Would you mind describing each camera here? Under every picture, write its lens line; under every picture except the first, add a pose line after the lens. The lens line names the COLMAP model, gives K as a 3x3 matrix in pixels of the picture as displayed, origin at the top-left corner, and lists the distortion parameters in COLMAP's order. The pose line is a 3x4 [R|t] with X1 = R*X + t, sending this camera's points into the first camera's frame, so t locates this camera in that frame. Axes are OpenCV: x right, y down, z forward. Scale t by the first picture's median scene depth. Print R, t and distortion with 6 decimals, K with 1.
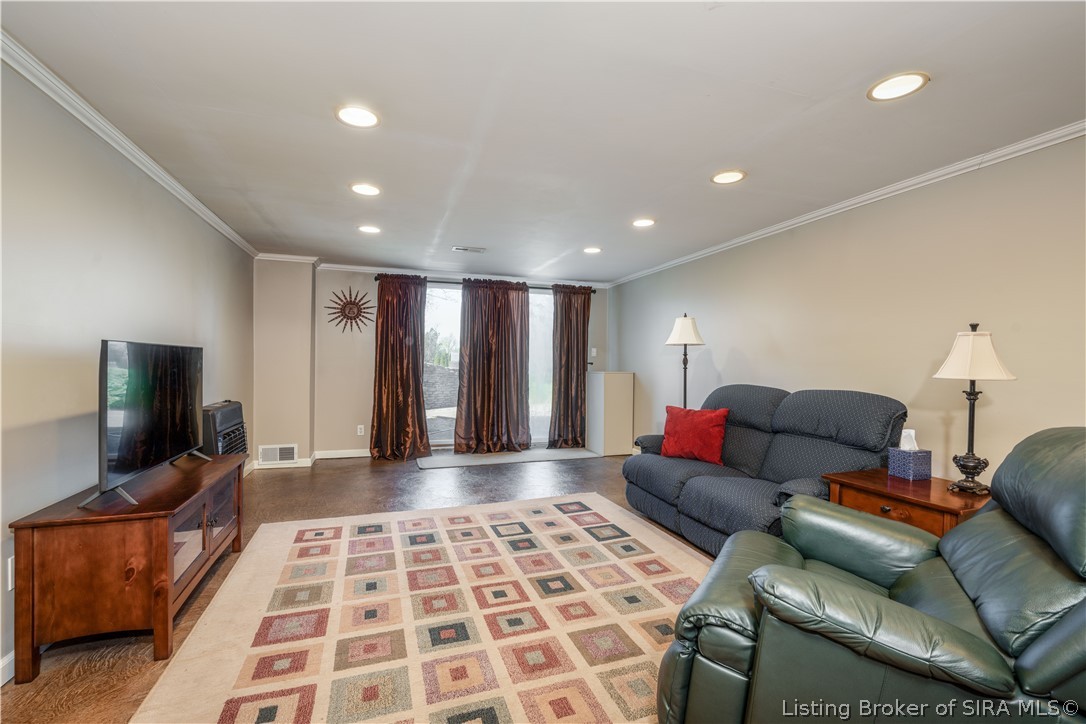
lens RADIAL K [[460.4, 0, 543.0], [0, 460.4, 362.0], [0, 0, 1]] dist [0.002328, 0.000130]
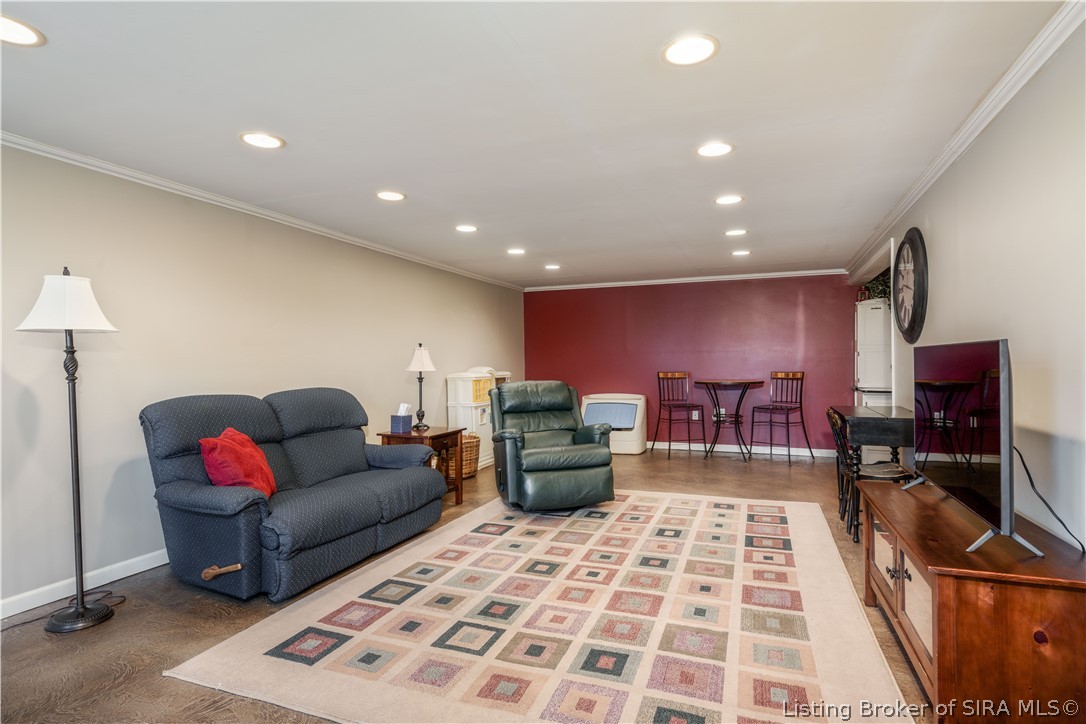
lens RADIAL K [[591.1, 0, 543.0], [0, 591.1, 362.0], [0, 0, 1]] dist [0.002496, 0.000193]
pose [[-0.763128, -0.002790, 0.646241, -0.820892], [0.001588, 0.999980, 0.006192, -0.012850], [-0.646245, 0.005752, -0.763108, 1.927825]]
